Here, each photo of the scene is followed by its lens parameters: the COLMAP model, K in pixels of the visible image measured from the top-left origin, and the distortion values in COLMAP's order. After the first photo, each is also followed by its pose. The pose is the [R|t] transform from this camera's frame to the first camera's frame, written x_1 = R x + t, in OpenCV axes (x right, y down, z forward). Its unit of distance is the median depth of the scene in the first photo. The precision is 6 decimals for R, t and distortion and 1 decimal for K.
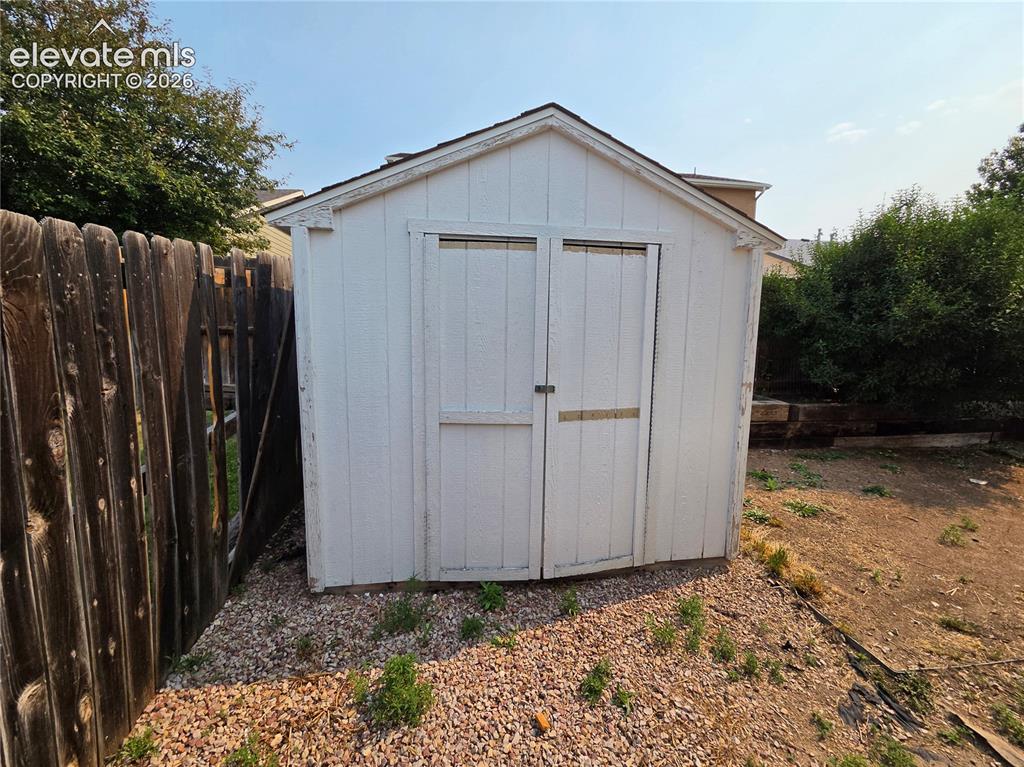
lens RADIAL K [[421.2, 0, 513.9], [0, 421.2, 380.2], [0, 0, 1]] dist [0.008957, 0.000298]
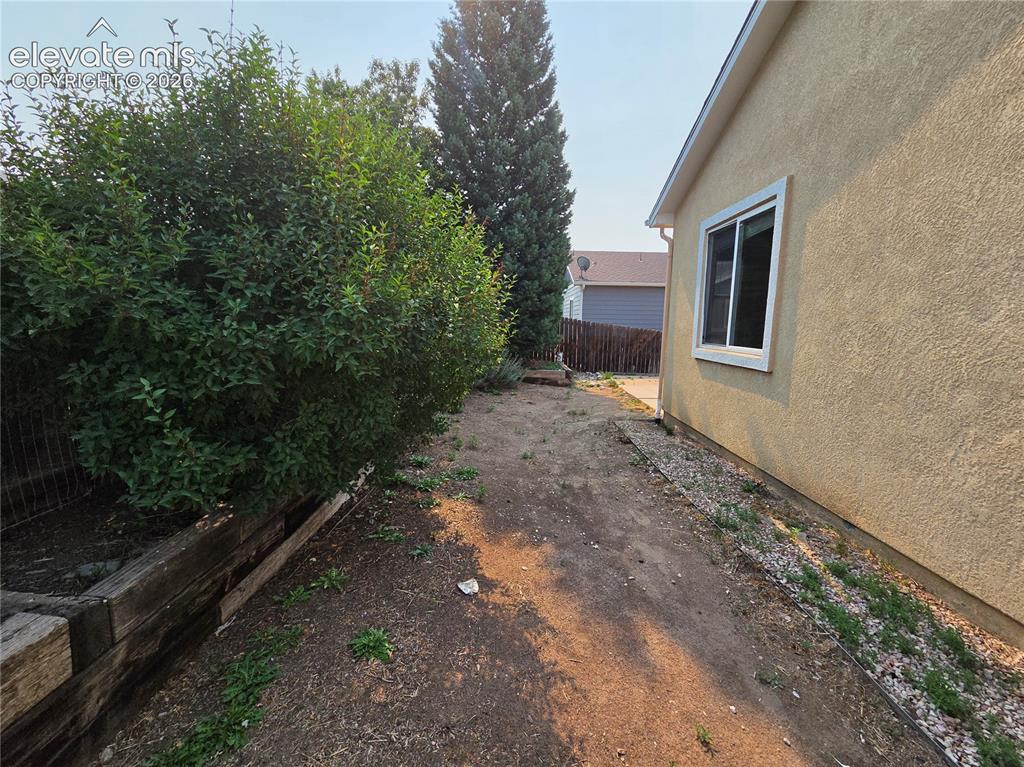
lens RADIAL K [[421.2, 0, 514.3], [0, 421.2, 382.5], [0, 0, 1]] dist [0.008957, 0.000298]
pose [[0.168167, -0.135739, 0.976368, 0.465447], [0.104121, 0.987379, 0.119336, -0.097441], [-0.980244, 0.081593, 0.180177, 0.674986]]
